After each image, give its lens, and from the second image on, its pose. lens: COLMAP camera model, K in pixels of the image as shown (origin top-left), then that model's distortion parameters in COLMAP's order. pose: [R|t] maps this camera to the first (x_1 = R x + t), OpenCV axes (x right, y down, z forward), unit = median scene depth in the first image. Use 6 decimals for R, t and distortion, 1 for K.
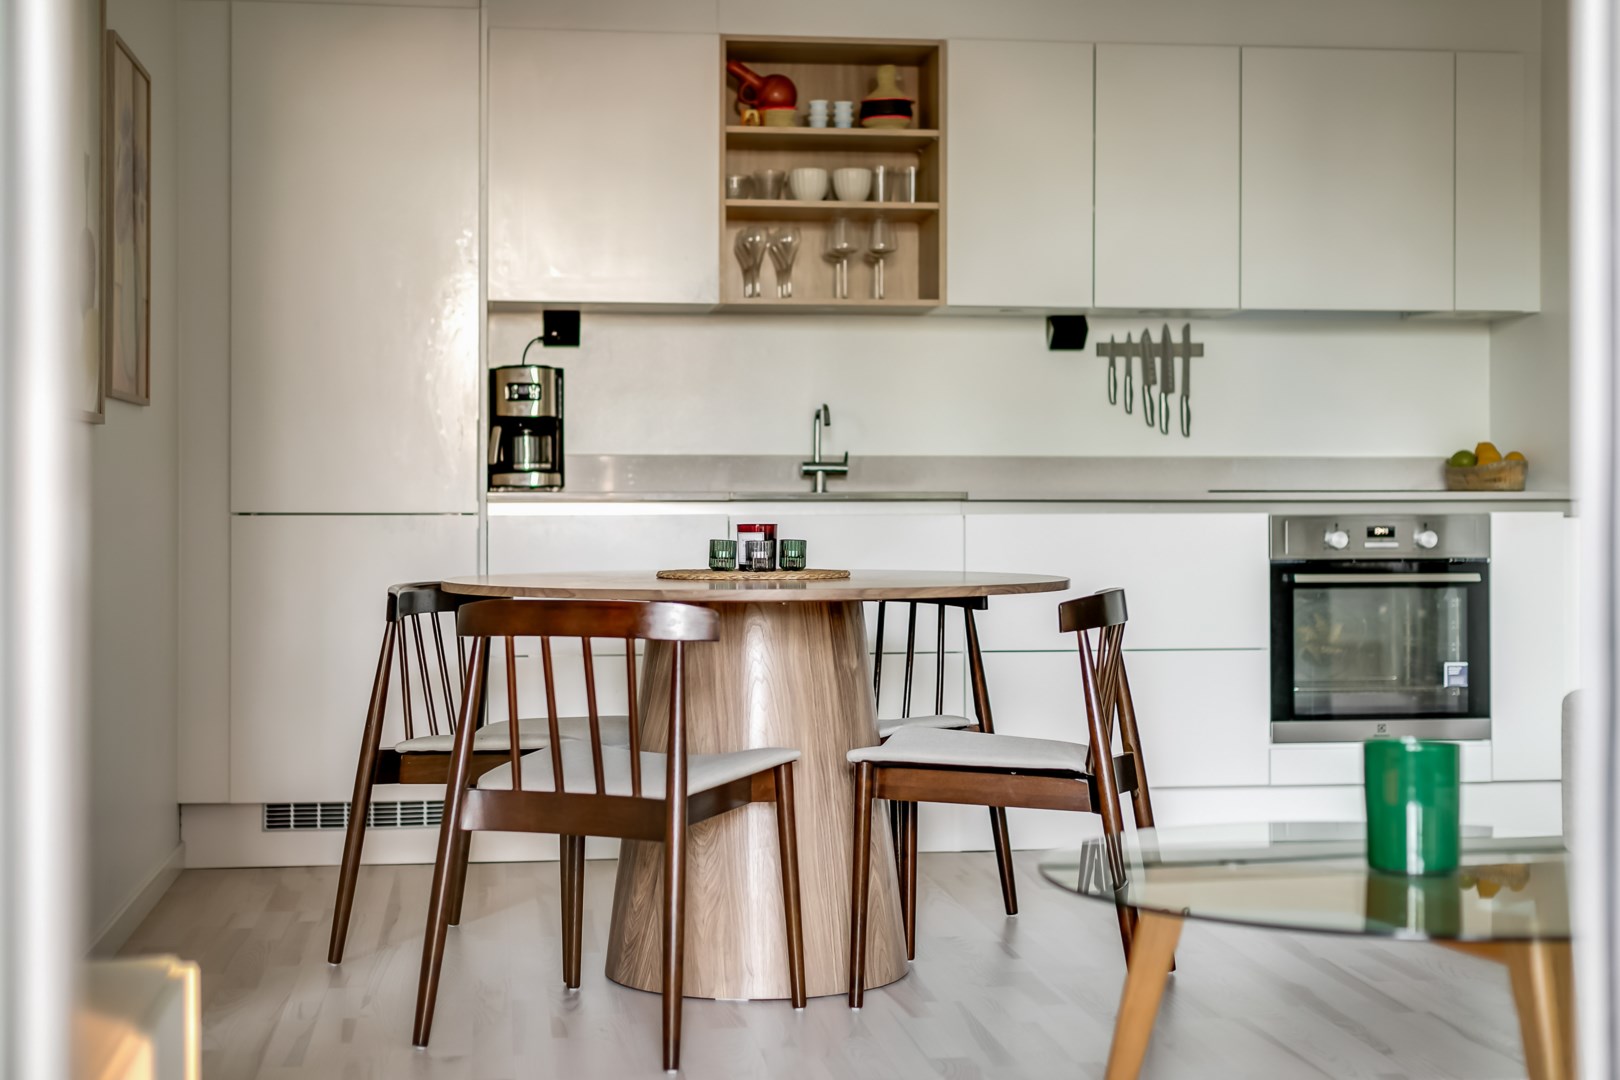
lens RADIAL K [[2351.0, 0, 805.4], [0, 2351.0, 487.5], [0, 0, 1]] dist [0.042273, 0.013455]
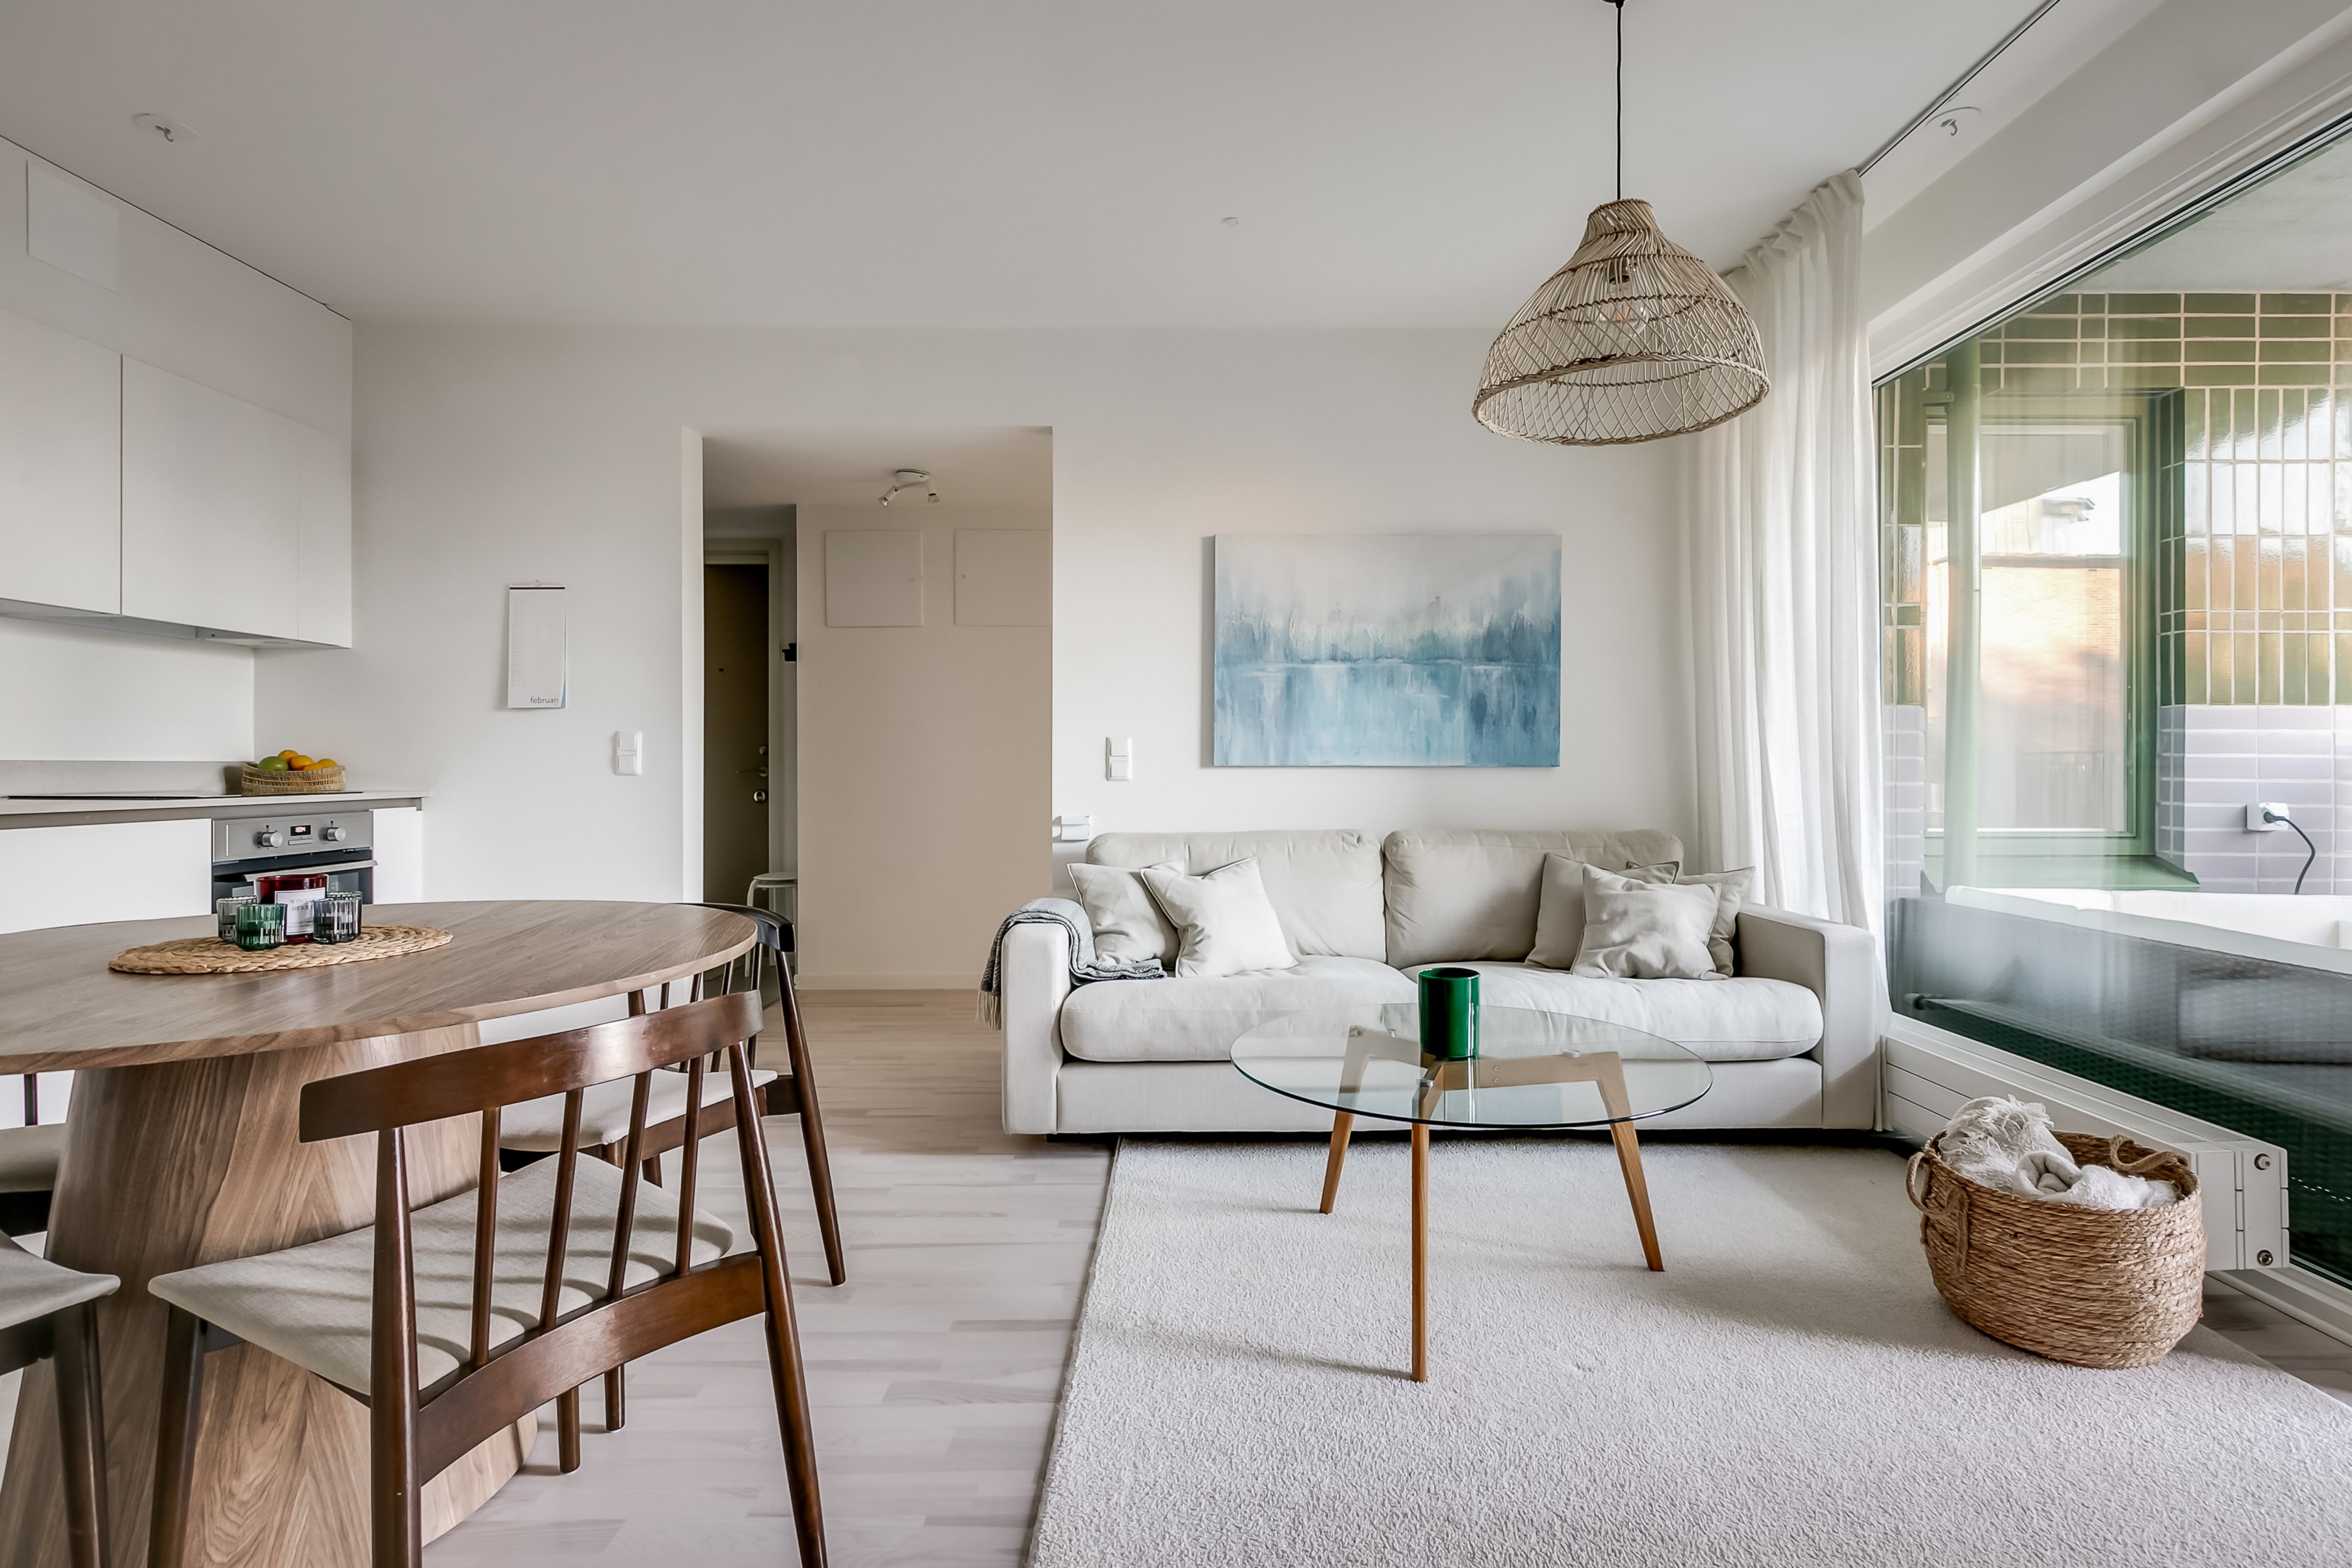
lens RADIAL K [[1129.5, 0, 1189.3], [0, 1129.5, 768.9], [0, 0, 1]] dist [0.000178, 0.000521]
pose [[0.123758, -0.002813, 0.992308, -0.242495], [-0.006012, 0.999976, 0.003584, -0.015249], [-0.992294, -0.006410, 0.123738, 0.498213]]
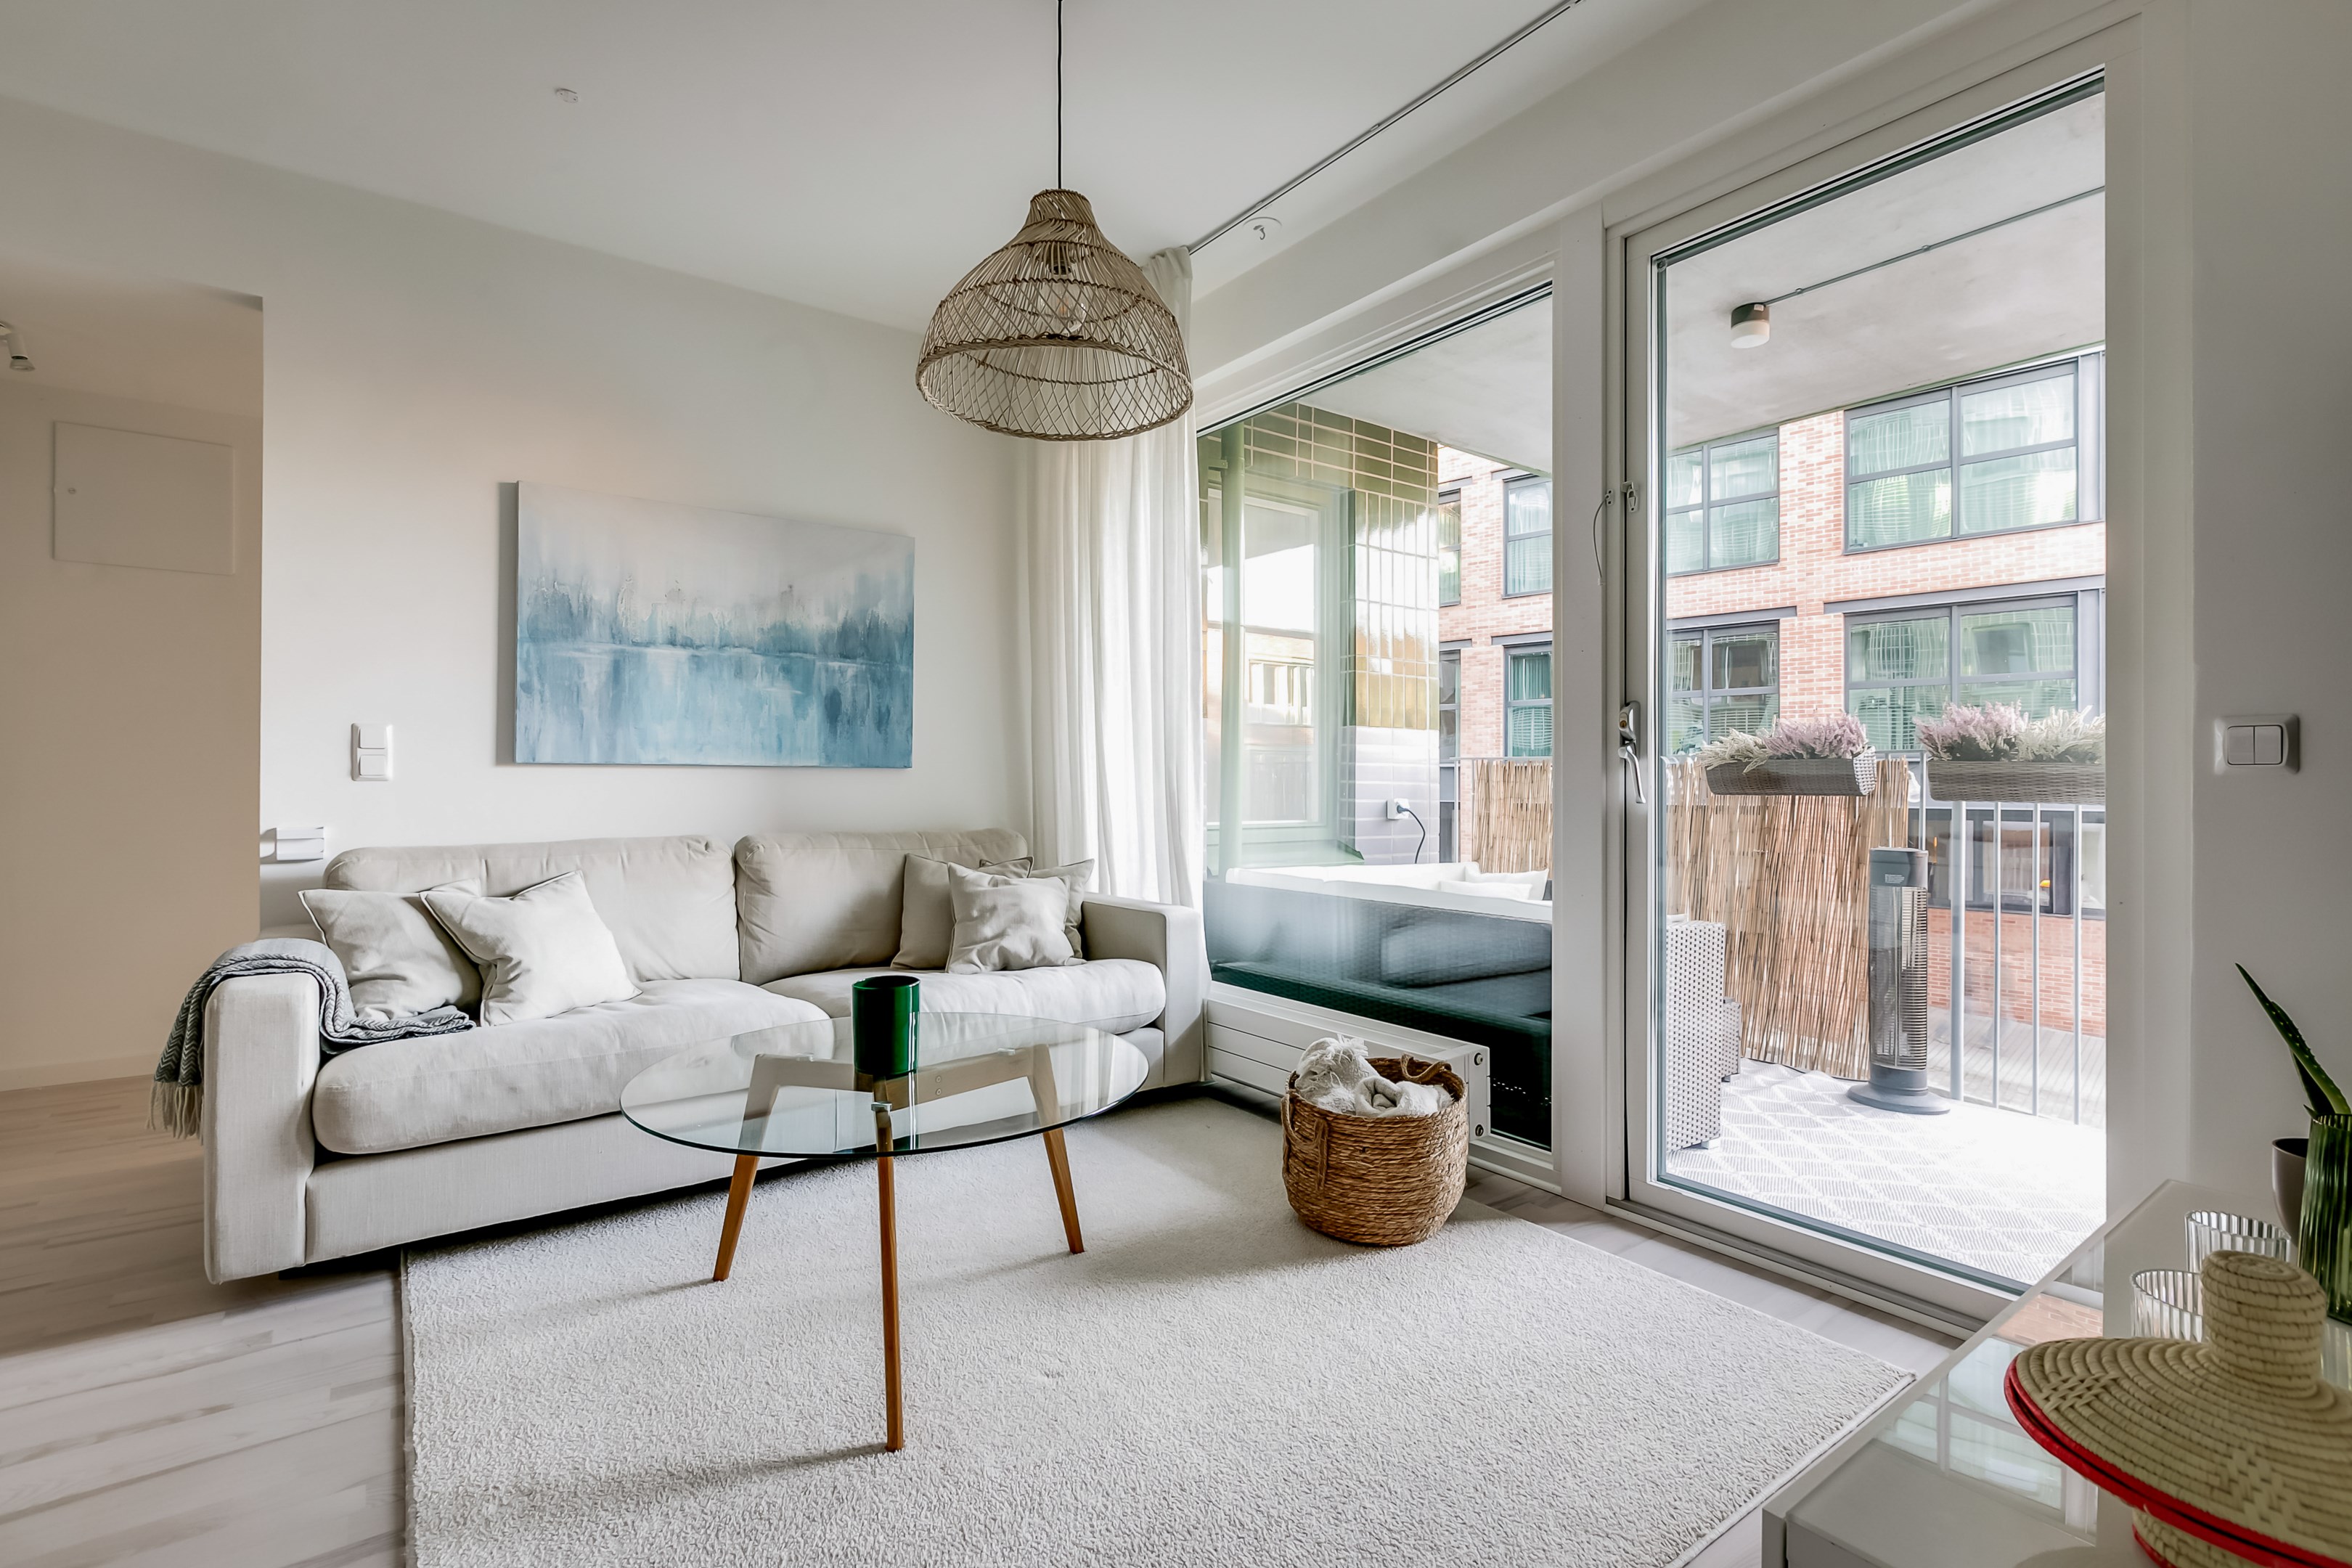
lens RADIAL K [[1084.2, 0, 1143.9], [0, 1084.2, 776.3], [0, 0, 1]] dist [-0.002985, 0.000877]
pose [[-0.474248, 0.003579, 0.880384, -0.188450], [-0.008622, 0.999925, -0.008709, -0.006906], [-0.880349, -0.011721, -0.474181, 0.543306]]
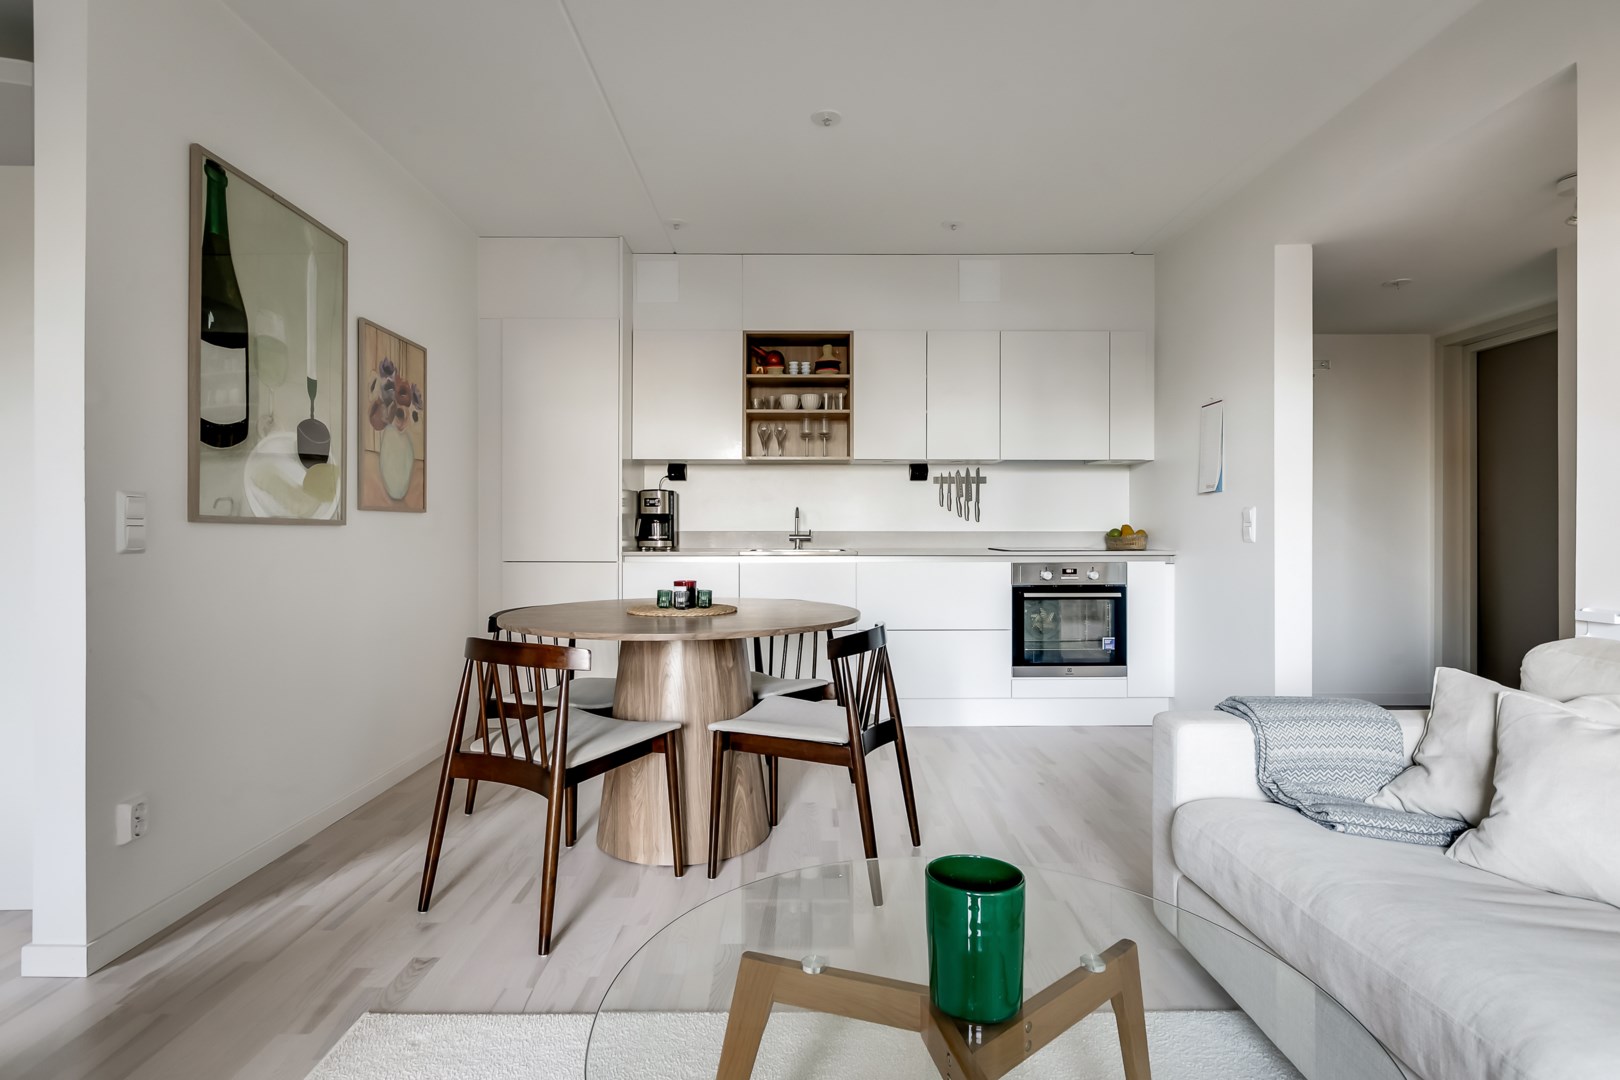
lens RADIAL K [[798.3, 0, 803.8], [0, 798.3, 531.8], [0, 0, 1]] dist [-0.001595, -0.000019]
pose [[0.992275, 0.001259, -0.124051, 0.103708], [-0.000376, 0.999974, 0.007135, -0.018898], [0.124057, -0.007033, 0.992250, 0.300399]]
